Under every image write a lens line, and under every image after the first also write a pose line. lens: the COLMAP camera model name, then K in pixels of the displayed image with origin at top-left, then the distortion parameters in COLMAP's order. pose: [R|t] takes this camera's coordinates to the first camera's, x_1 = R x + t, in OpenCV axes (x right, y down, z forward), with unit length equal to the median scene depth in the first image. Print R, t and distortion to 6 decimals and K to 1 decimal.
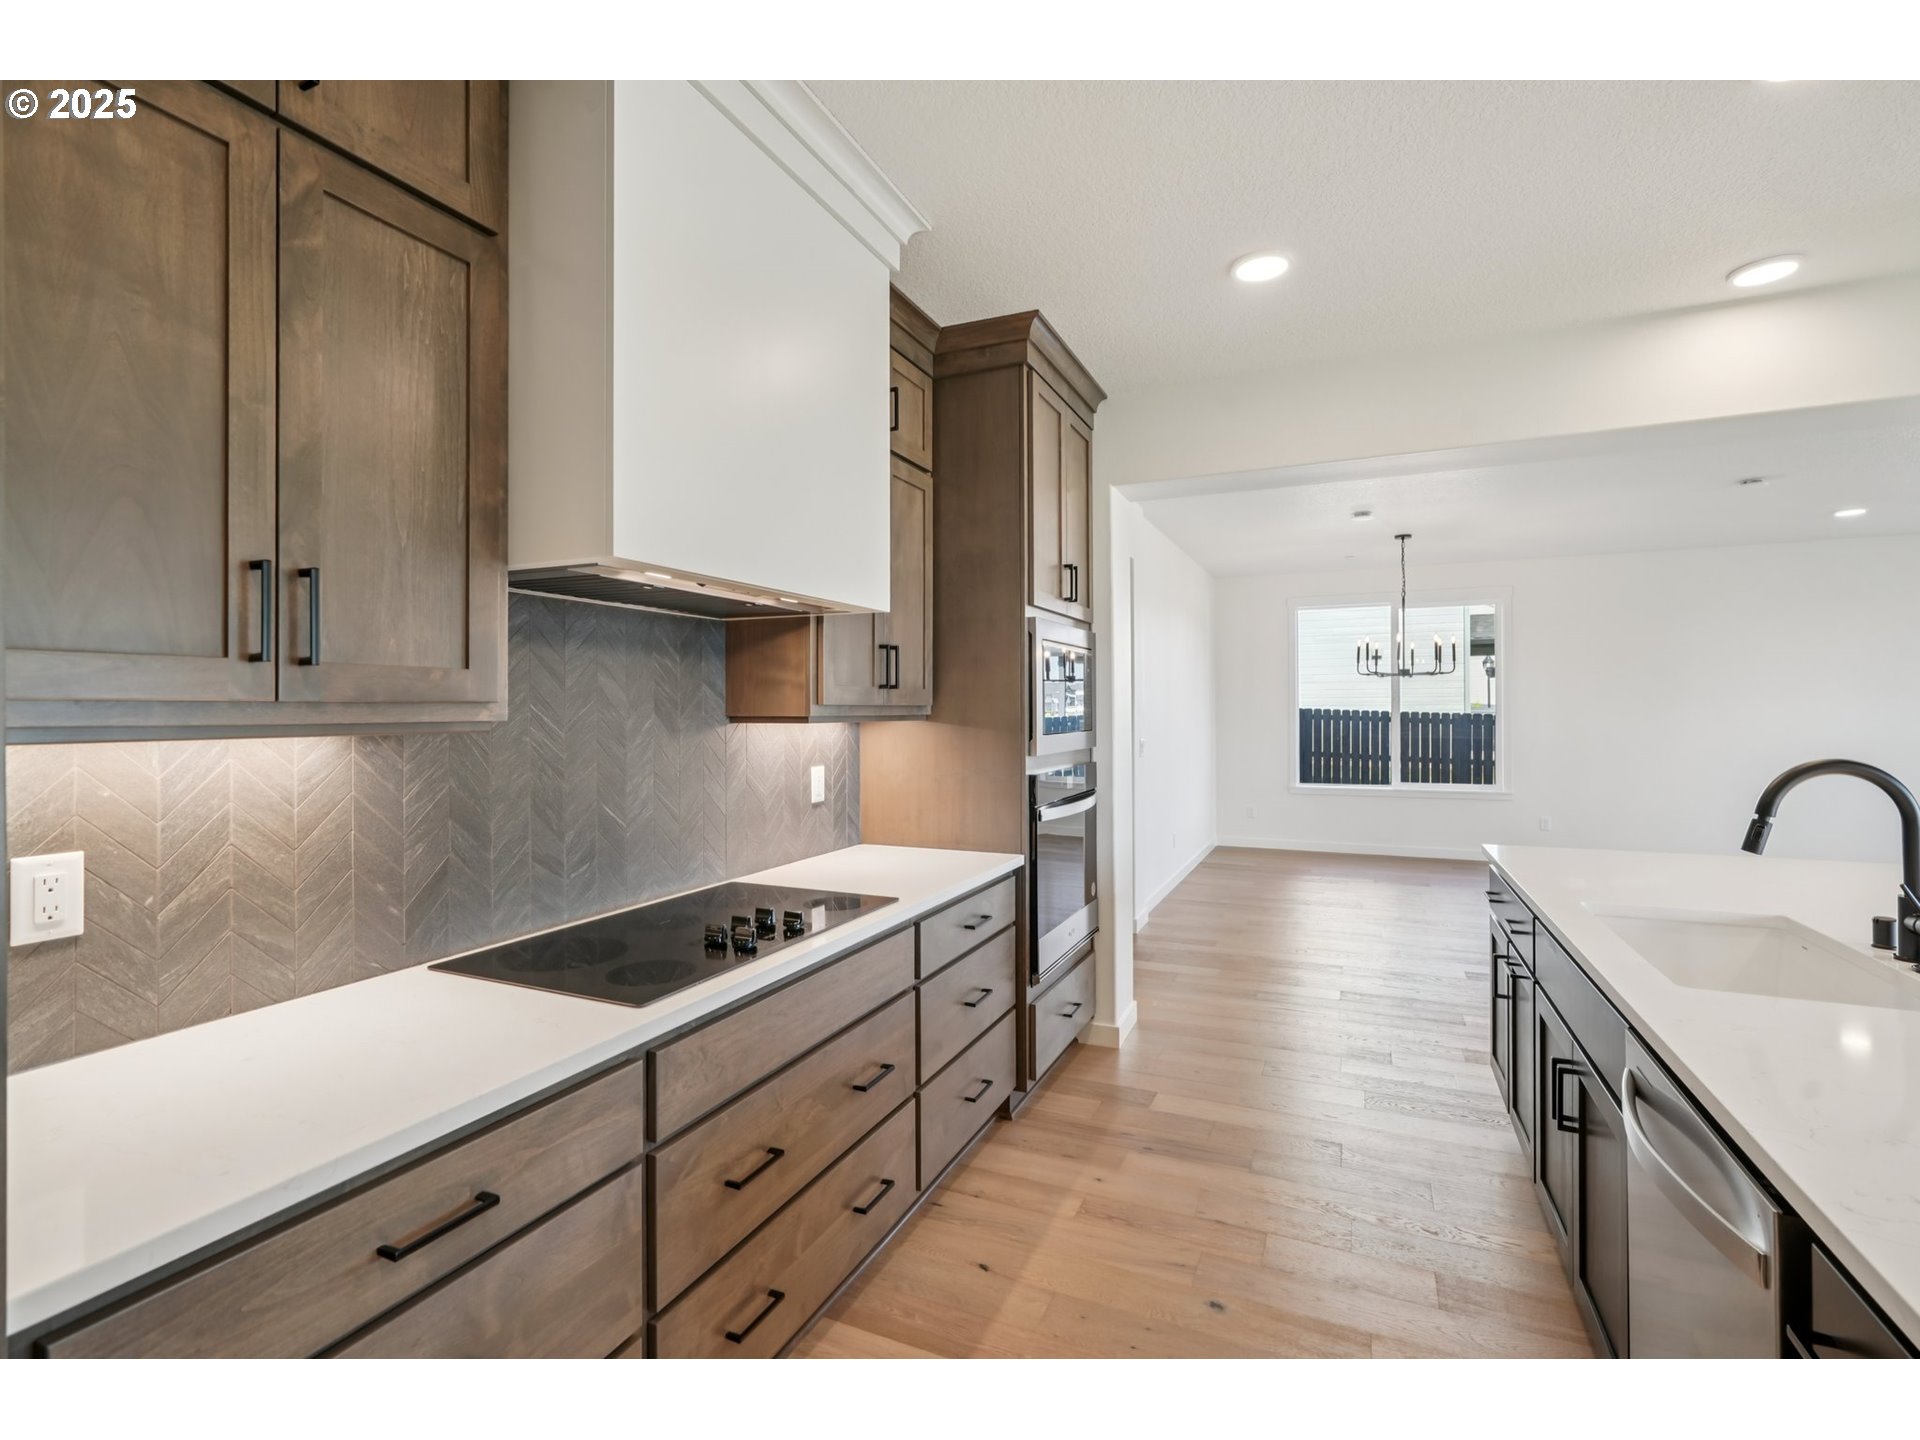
lens RADIAL K [[877.4, 0, 955.9], [0, 877.4, 718.8], [0, 0, 1]] dist [-0.009213, 0.001741]
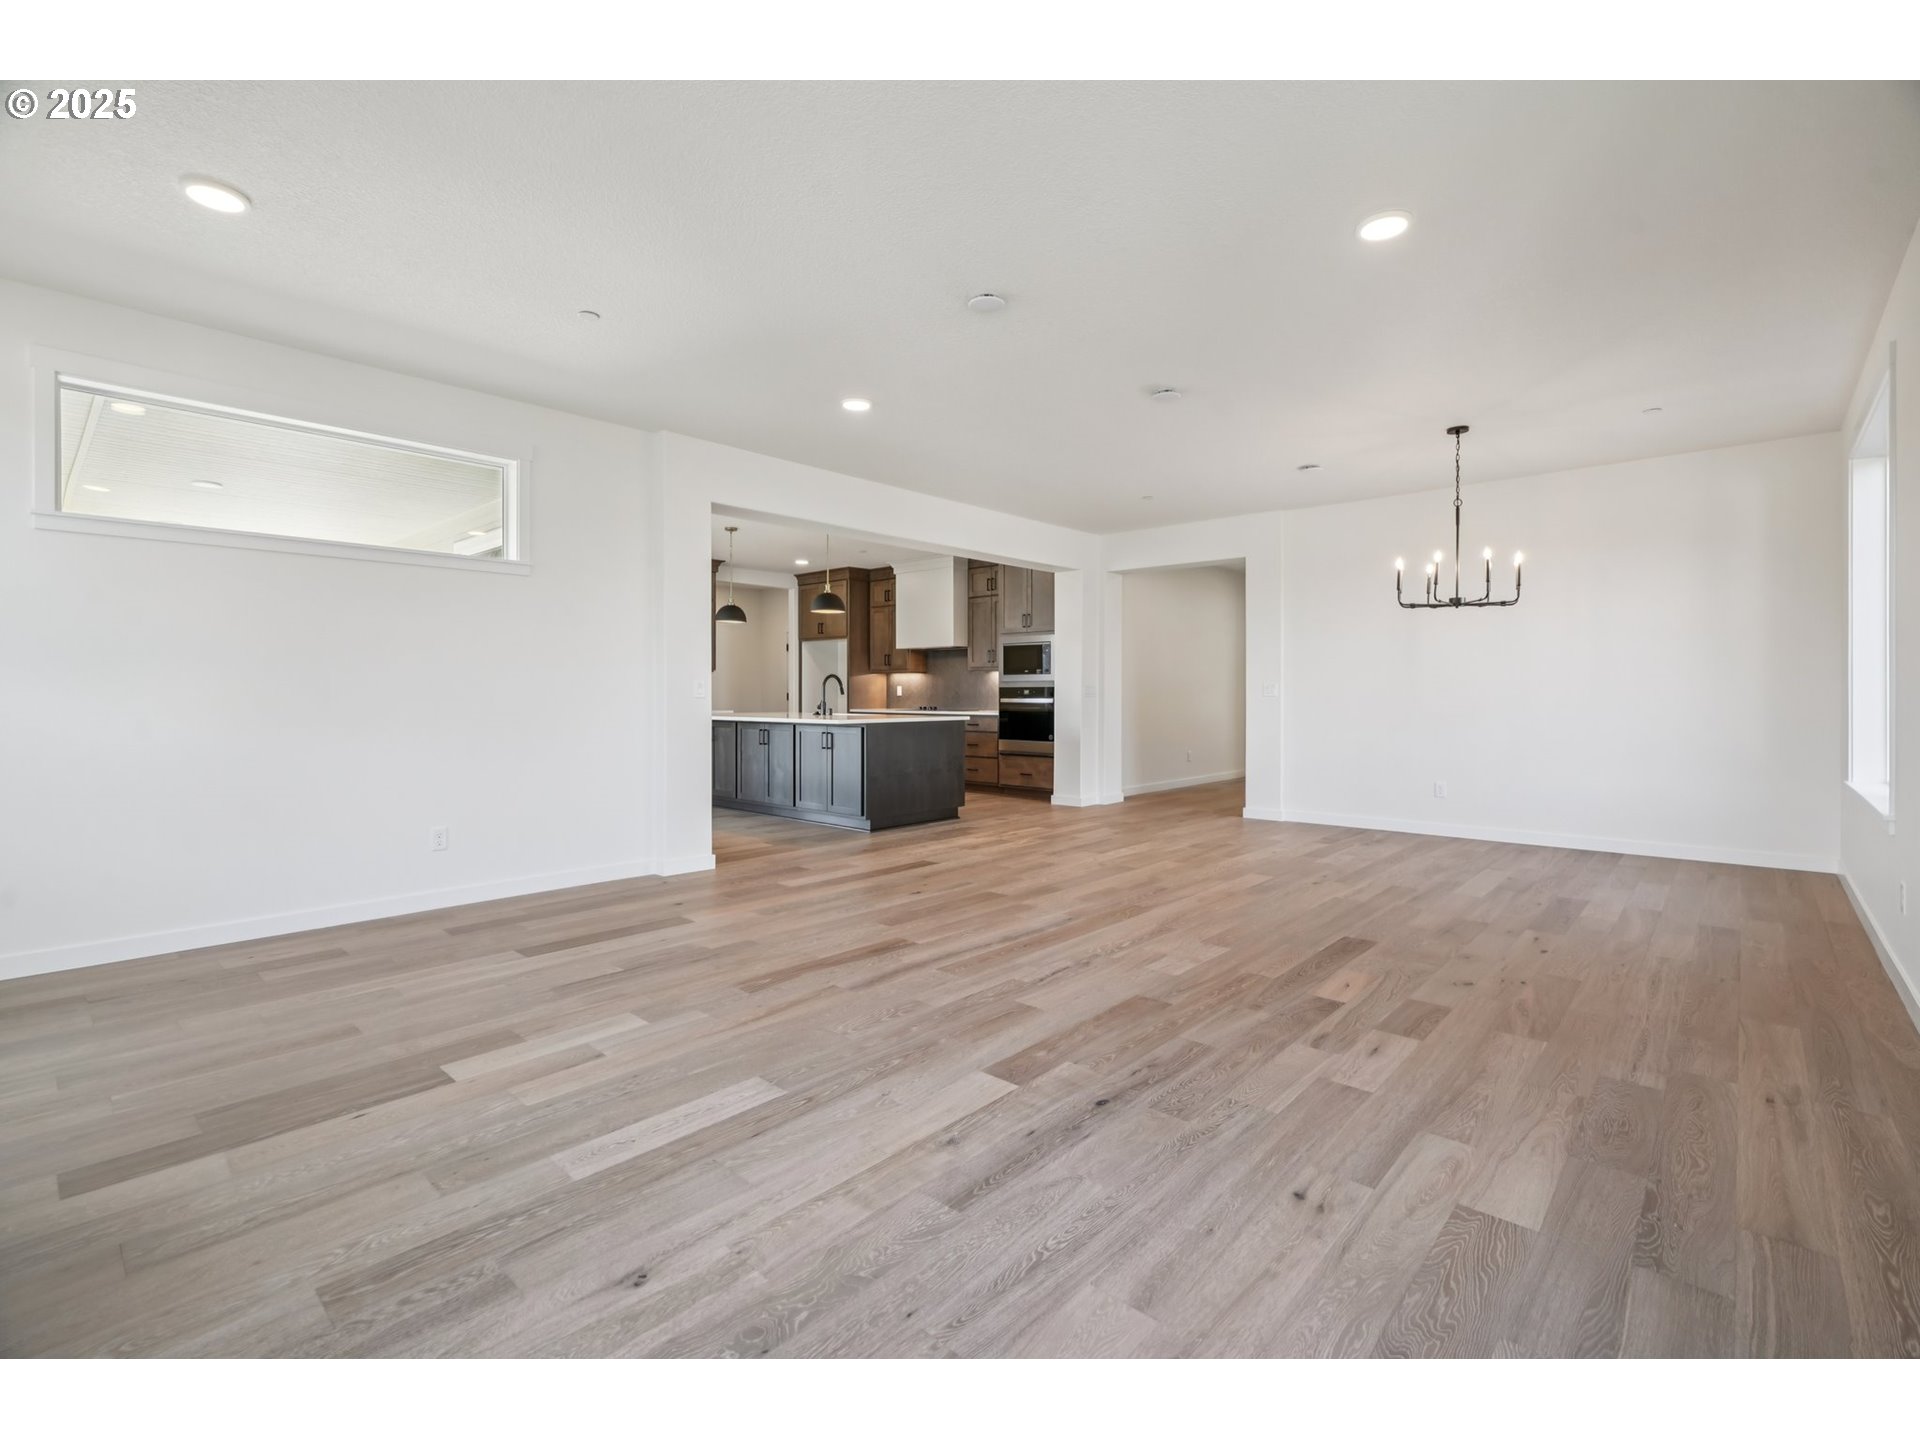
lens RADIAL K [[867.2, 0, 960.3], [0, 867.2, 691.0], [0, 0, 1]] dist [-0.002786, 0.000188]
pose [[-0.300744, 0.003239, -0.953699, 4.224392], [-0.008090, 0.999950, 0.005948, 0.080260], [0.953670, 0.009504, -0.300703, 2.441700]]
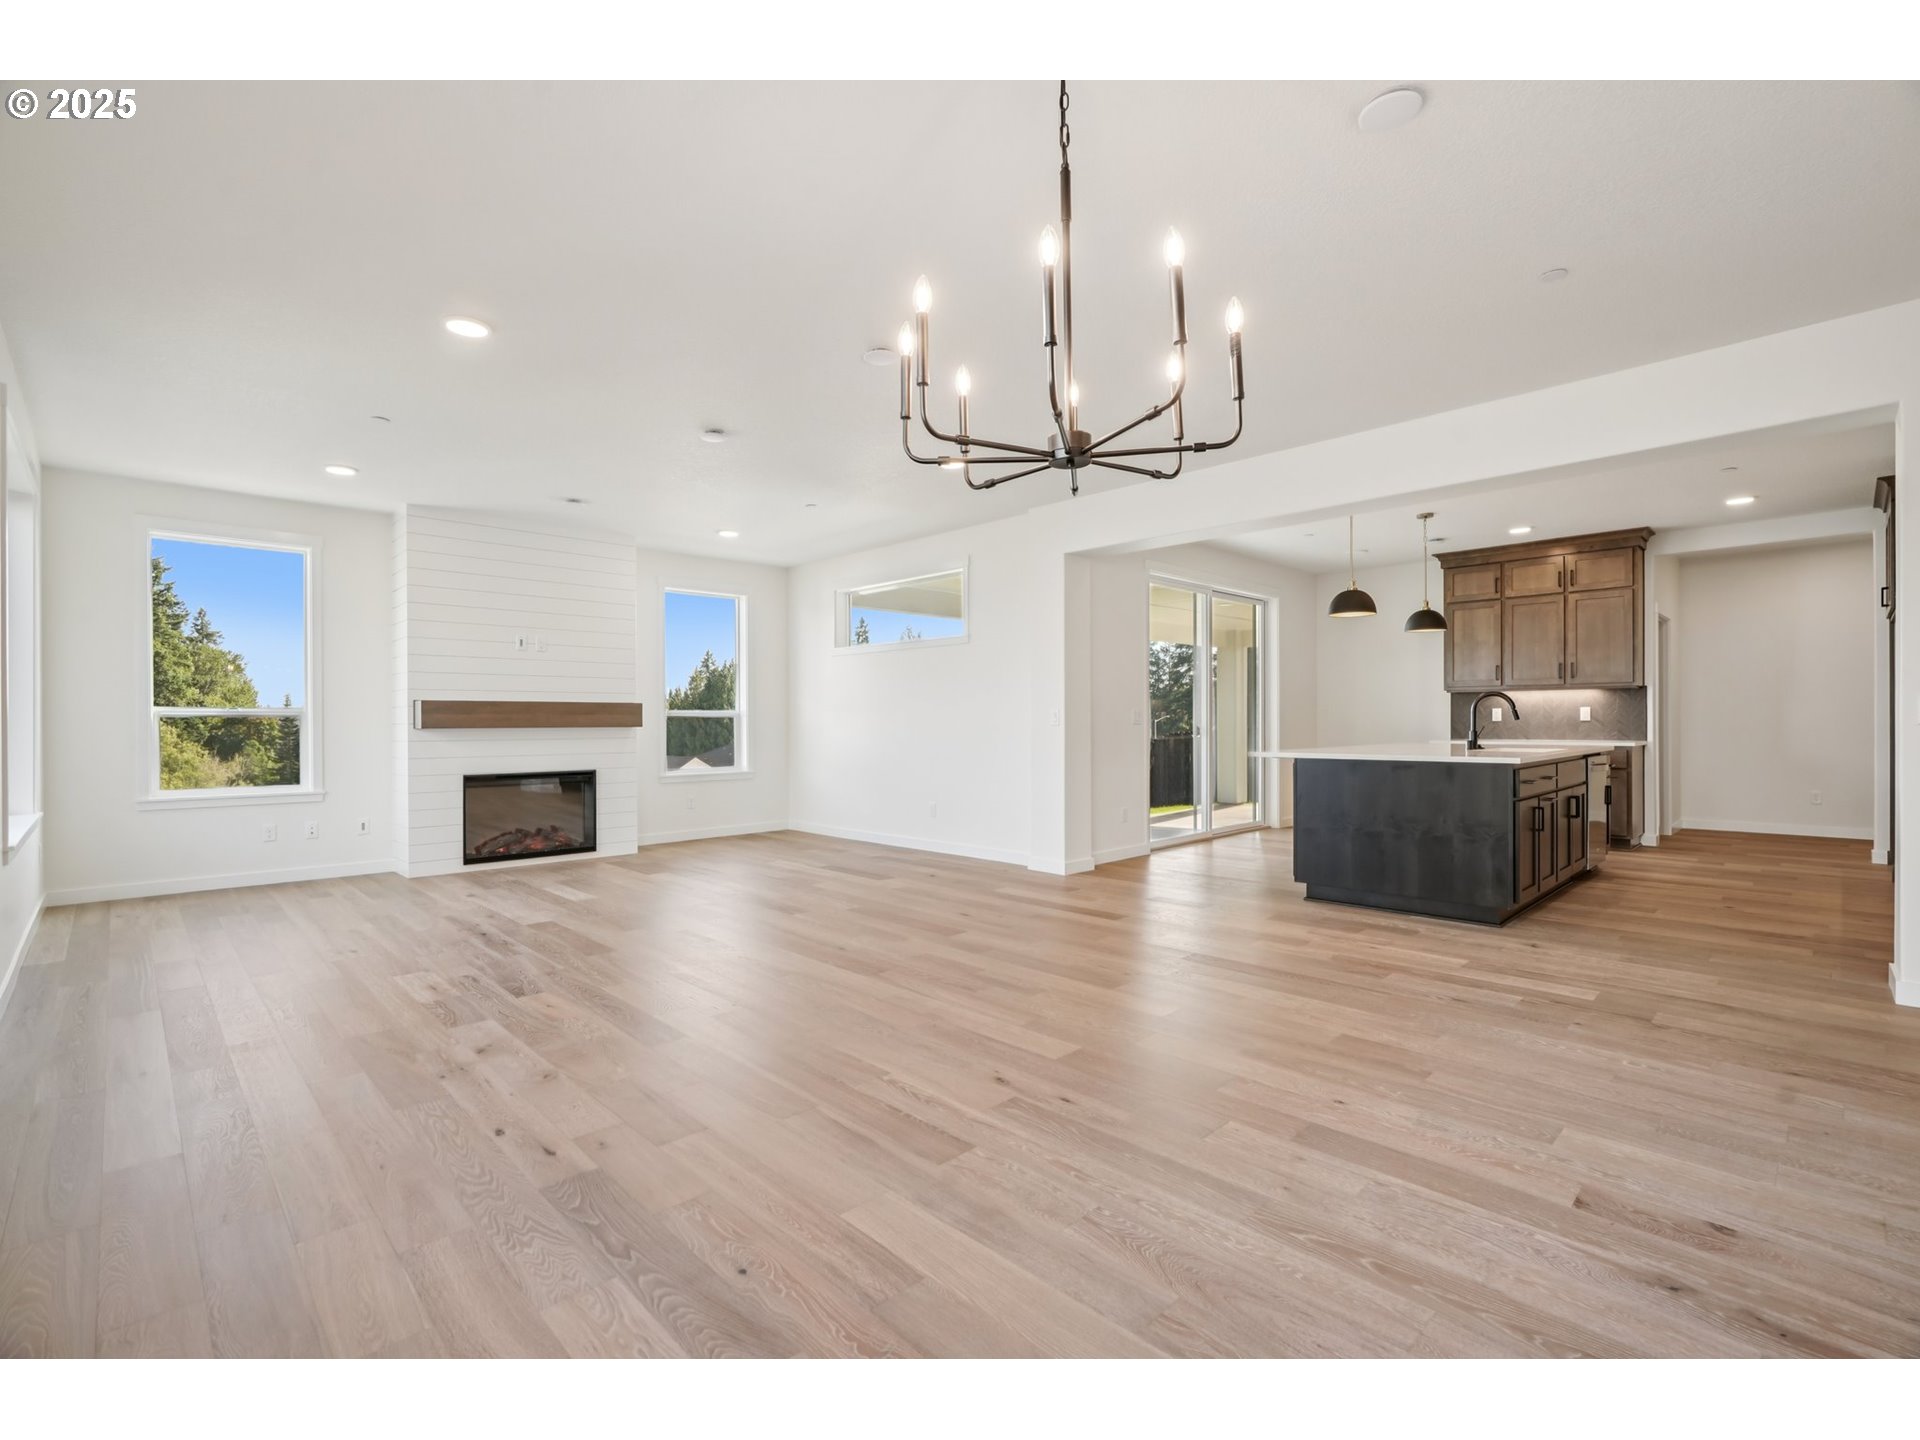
lens RADIAL K [[872.0, 0, 952.4], [0, 872.0, 724.7], [0, 0, 1]] dist [-0.014041, 0.006259]
pose [[-0.931799, 0.010204, 0.362831, 1.358457], [0.014775, 0.999843, 0.009826, 0.085950], [-0.362673, 0.014517, -0.931803, 3.811860]]
